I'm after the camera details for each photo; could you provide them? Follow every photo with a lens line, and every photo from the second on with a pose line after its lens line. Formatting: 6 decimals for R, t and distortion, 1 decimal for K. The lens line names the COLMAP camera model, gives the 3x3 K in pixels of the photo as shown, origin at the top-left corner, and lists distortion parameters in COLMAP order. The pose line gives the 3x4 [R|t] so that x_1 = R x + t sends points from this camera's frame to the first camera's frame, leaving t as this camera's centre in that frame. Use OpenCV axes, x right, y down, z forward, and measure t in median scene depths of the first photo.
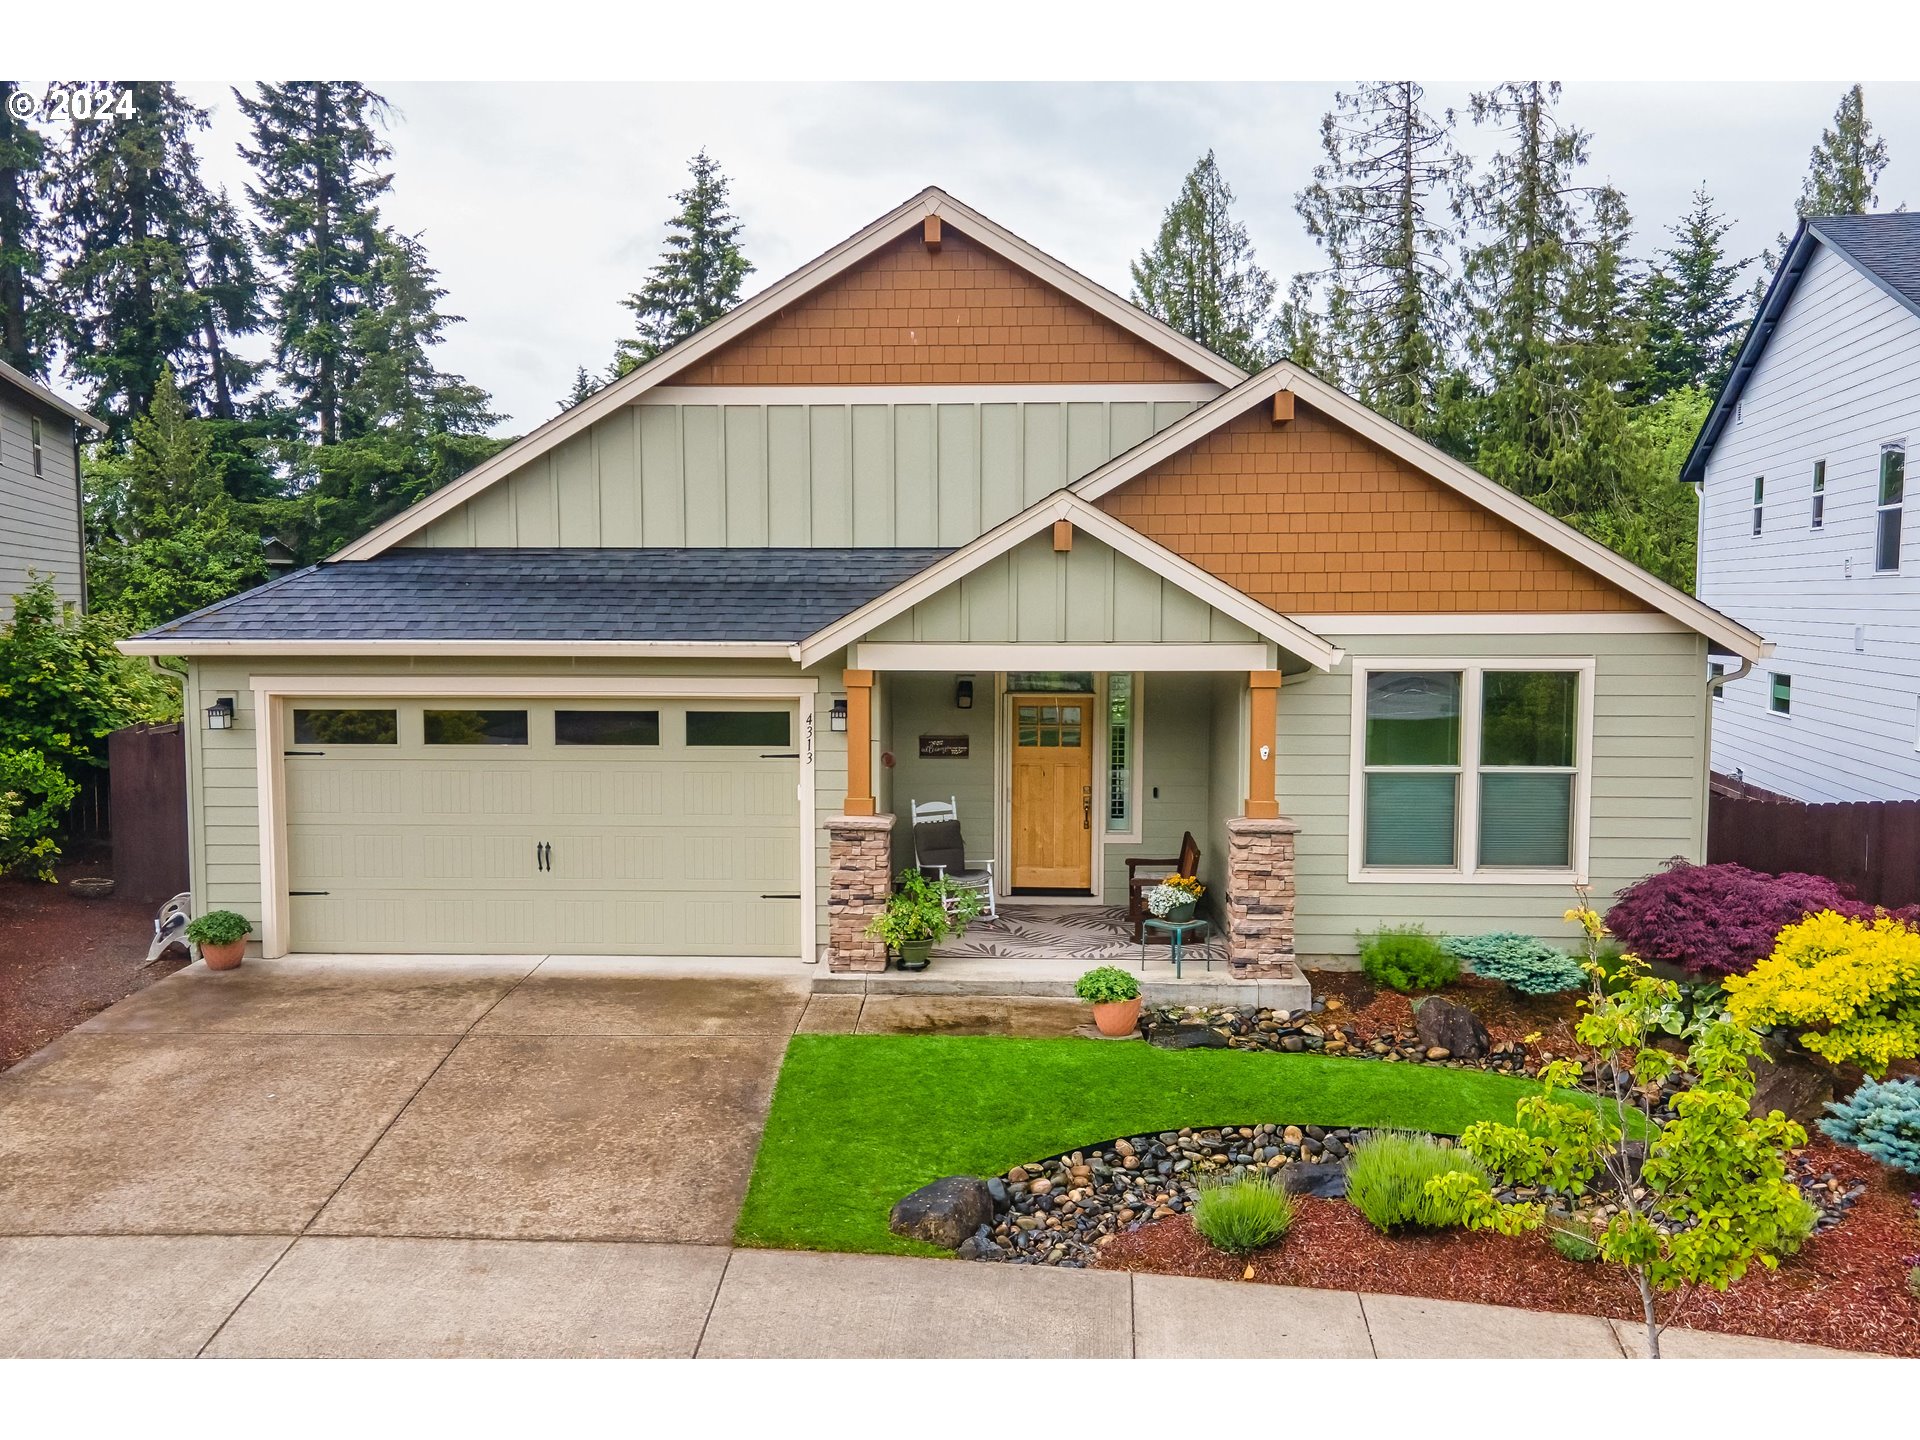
lens RADIAL K [[1612.9, 0, 950.1], [0, 1612.9, 712.1], [0, 0, 1]] dist [0.023672, 0.030373]
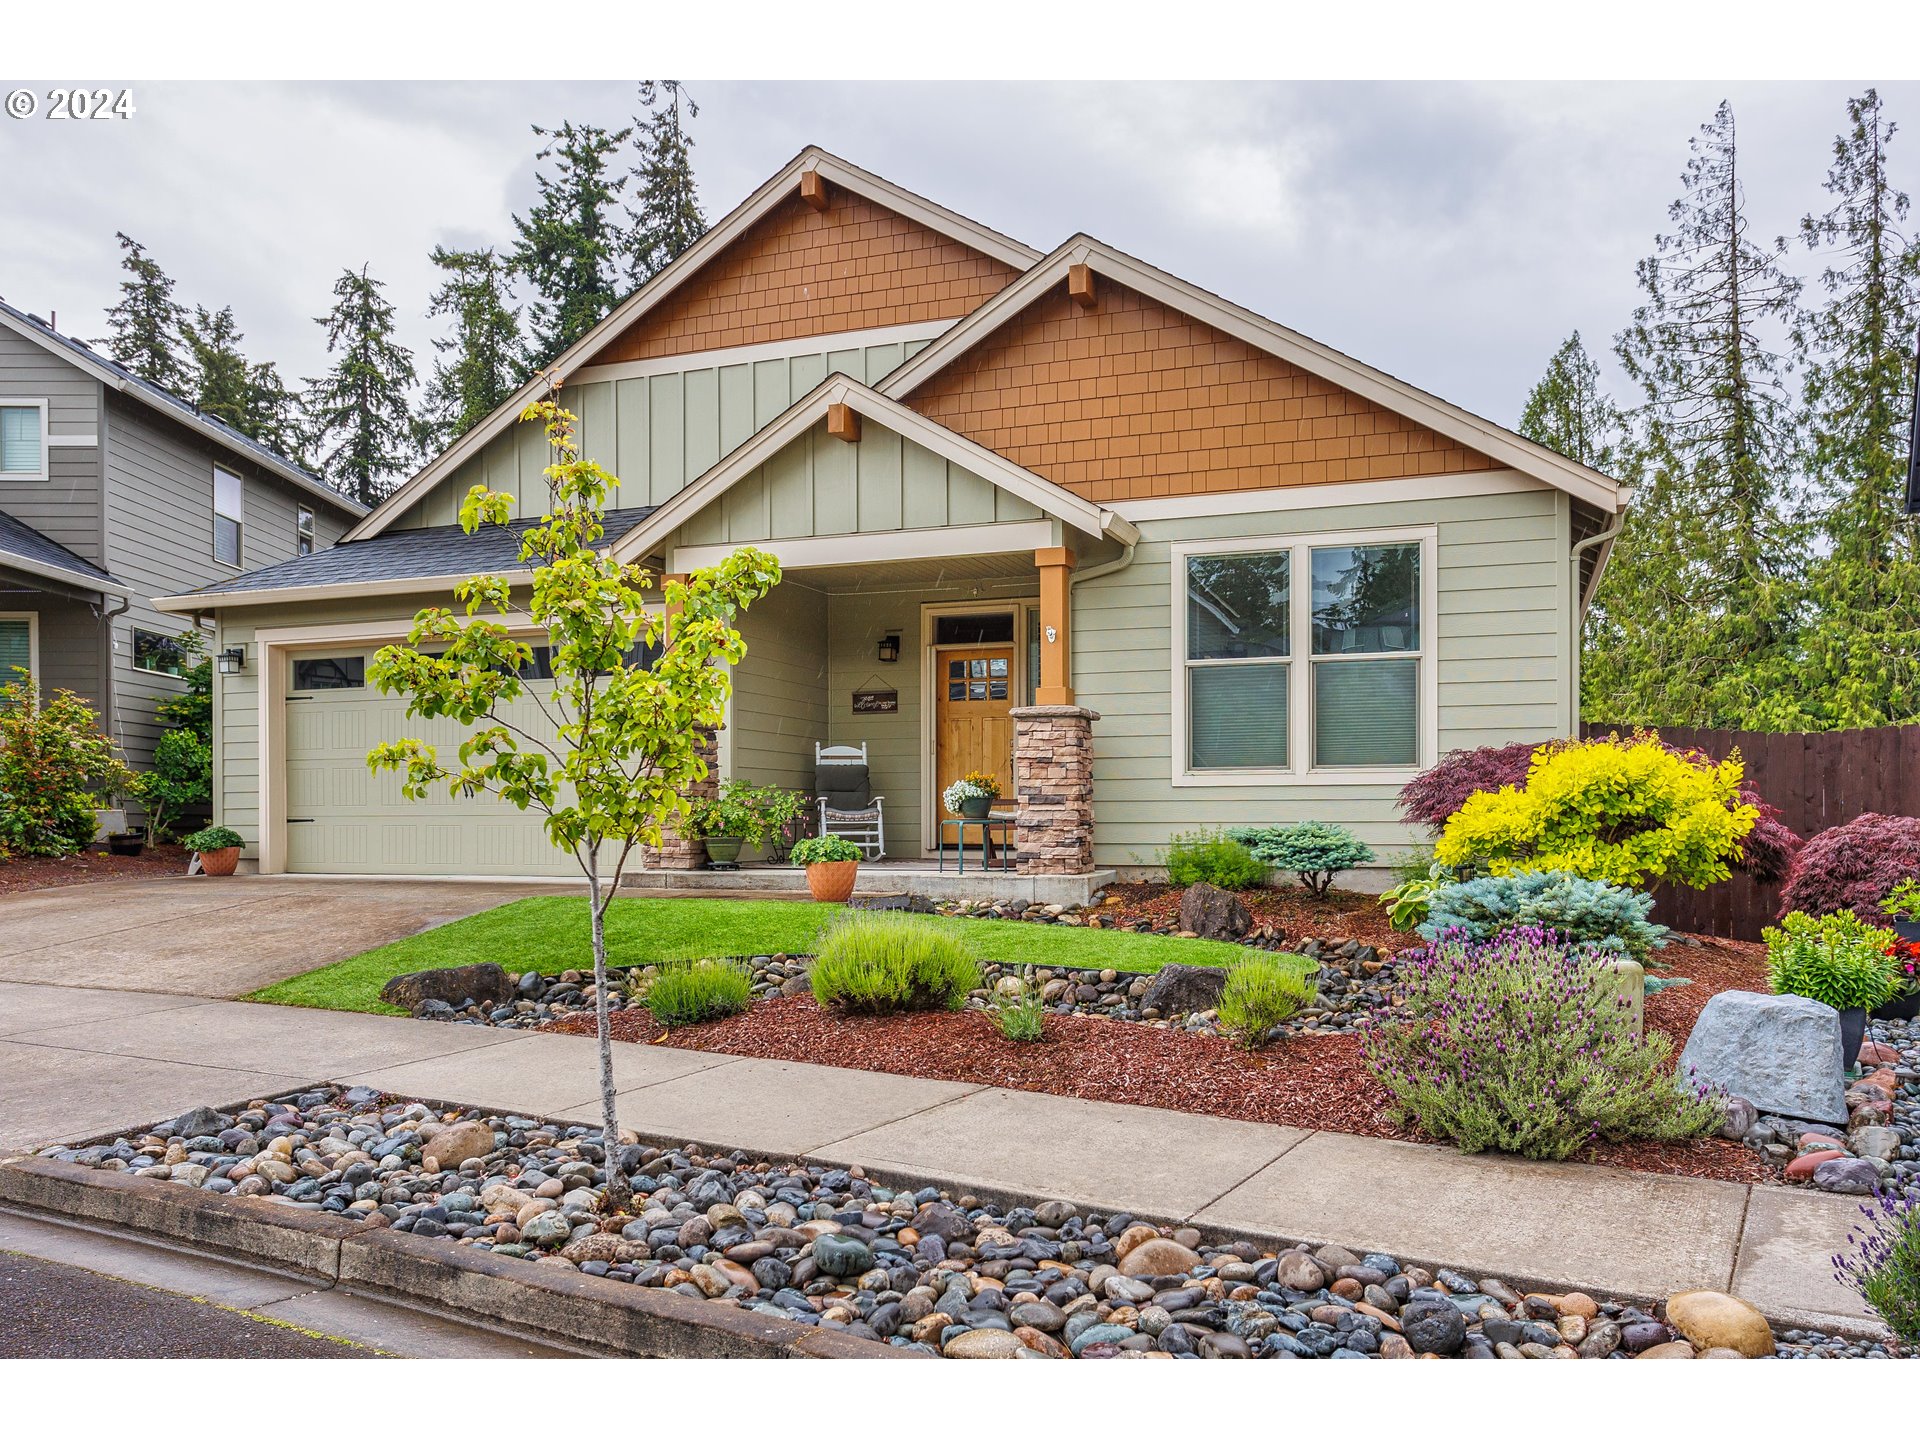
lens RADIAL K [[1449.7, 0, 996.4], [0, 1449.7, 807.9], [0, 0, 1]] dist [-0.042358, 0.043559]
pose [[0.954886, -0.008120, -0.296861, 0.382220], [-0.015291, 0.996956, -0.076454, 0.175866], [0.296578, 0.077544, 0.951855, 0.179297]]
